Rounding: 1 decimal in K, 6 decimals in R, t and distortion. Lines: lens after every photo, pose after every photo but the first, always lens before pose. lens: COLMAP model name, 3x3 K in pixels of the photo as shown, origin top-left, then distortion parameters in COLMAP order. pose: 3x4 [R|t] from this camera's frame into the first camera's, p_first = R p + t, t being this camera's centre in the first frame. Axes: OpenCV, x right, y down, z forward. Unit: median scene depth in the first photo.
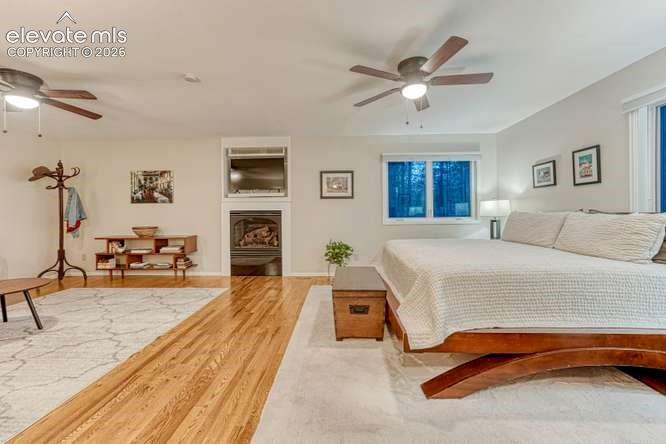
lens RADIAL K [[275.8, 0, 332.9], [0, 275.8, 215.9], [0, 0, 1]] dist [-0.005110, 0.001742]
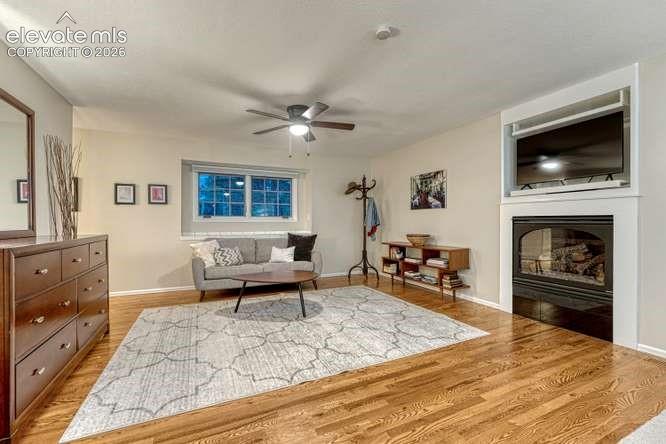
lens RADIAL K [[288.1, 0, 333.8], [0, 288.1, 223.4], [0, 0, 1]] dist [-0.003949, 0.002839]
pose [[0.451569, 0.012693, -0.892146, 0.058809], [-0.009778, 0.999909, 0.009277, -0.003979], [0.892183, 0.004534, 0.451652, 0.314366]]
